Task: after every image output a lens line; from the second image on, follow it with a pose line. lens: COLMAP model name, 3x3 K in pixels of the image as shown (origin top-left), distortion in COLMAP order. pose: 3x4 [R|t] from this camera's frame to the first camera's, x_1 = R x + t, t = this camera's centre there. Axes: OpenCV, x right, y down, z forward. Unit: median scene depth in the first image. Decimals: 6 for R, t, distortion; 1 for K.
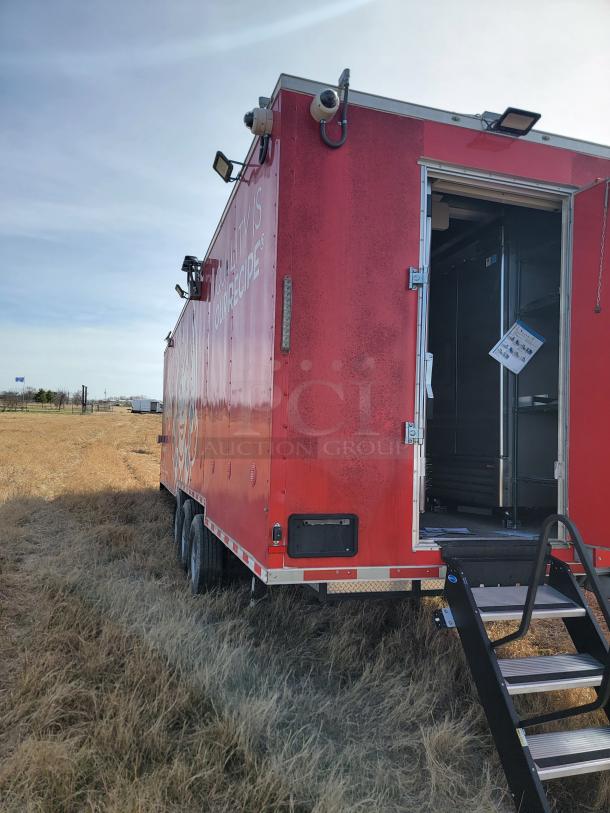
lens RADIAL K [[560.2, 0, 301.6], [0, 560.2, 415.2], [0, 0, 1]] dist [0.096282, -0.077982]
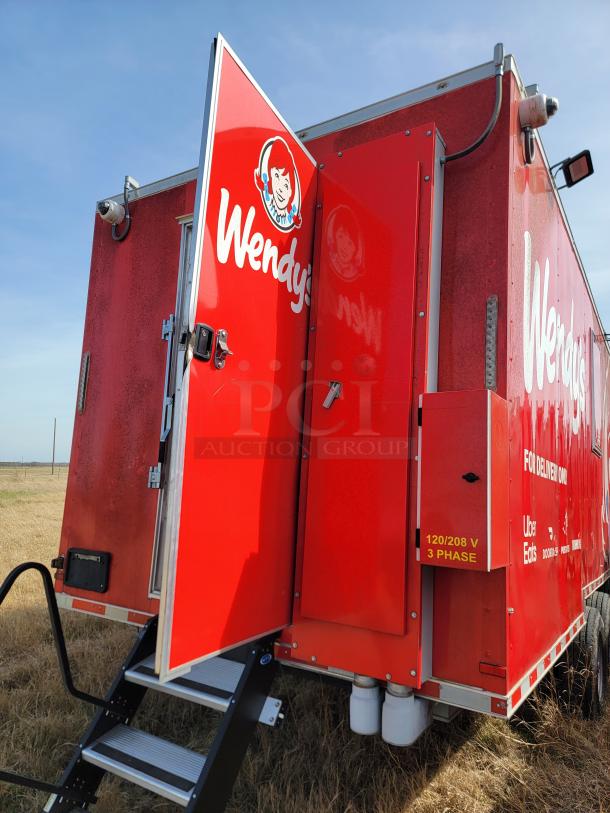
lens RADIAL K [[560.2, 0, 301.6], [0, 560.2, 415.2], [0, 0, 1]] dist [0.096282, -0.077982]
pose [[0.658231, -0.102394, -0.745820, 1.178188], [0.002695, 0.991021, -0.133679, 0.060072], [0.752811, 0.085981, 0.652597, 0.539532]]
